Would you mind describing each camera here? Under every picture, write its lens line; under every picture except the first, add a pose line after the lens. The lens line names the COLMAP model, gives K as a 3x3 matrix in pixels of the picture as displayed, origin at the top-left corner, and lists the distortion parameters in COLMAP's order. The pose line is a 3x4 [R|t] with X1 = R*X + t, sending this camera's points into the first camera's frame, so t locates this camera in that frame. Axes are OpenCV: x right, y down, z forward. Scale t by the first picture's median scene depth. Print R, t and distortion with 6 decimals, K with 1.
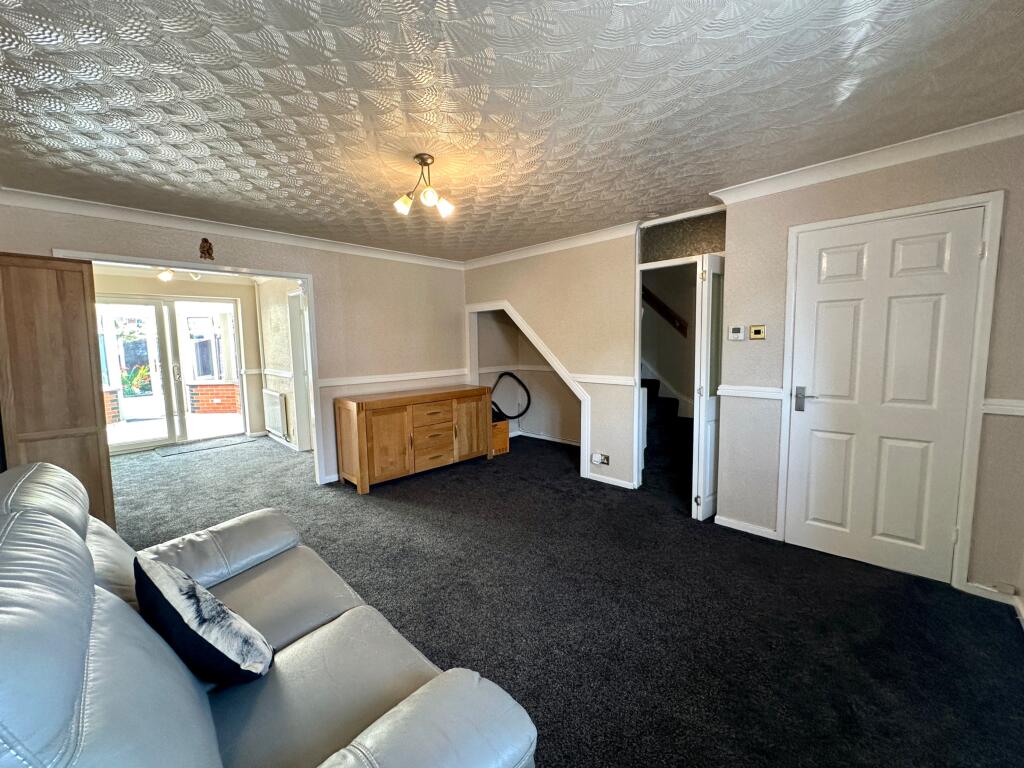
lens RADIAL K [[413.8, 0, 521.7], [0, 413.8, 384.3], [0, 0, 1]] dist [-0.000040, 0.000095]
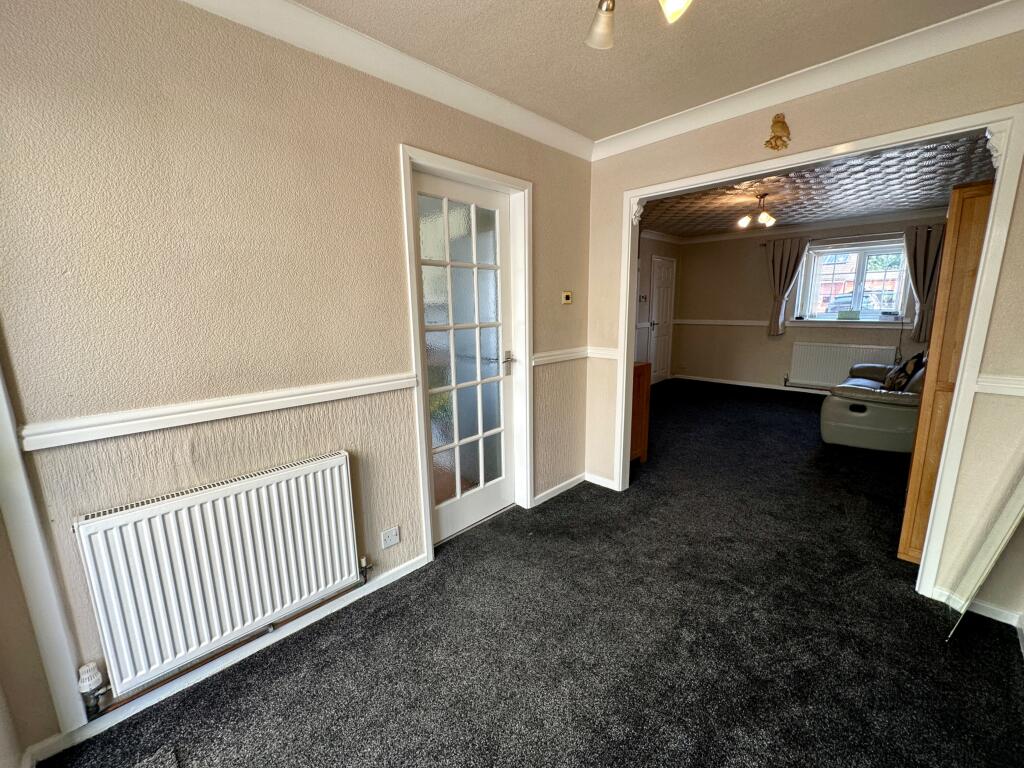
lens RADIAL K [[411.0, 0, 512.0], [0, 411.0, 384.0], [0, 0, 1]] dist [-0.001736, -0.000194]
pose [[0.017803, -0.174462, 0.984503, -1.583420], [0.117829, 0.978164, 0.171208, -0.125809], [-0.992874, 0.112955, 0.037971, 1.532532]]
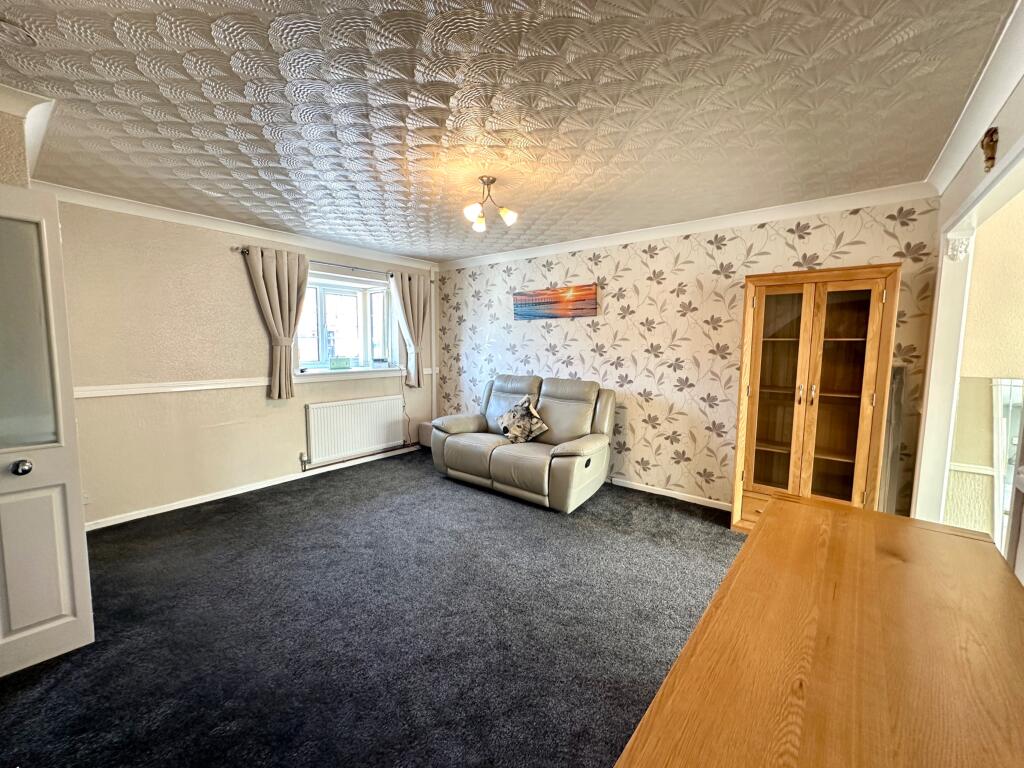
lens RADIAL K [[411.0, 0, 512.0], [0, 411.0, 384.0], [0, 0, 1]] dist [-0.001736, -0.000194]
pose [[-0.994881, 0.019449, -0.099162, -0.136120], [-0.000591, 0.980167, 0.198175, -0.159714], [0.101049, 0.197219, -0.975138, 1.603197]]
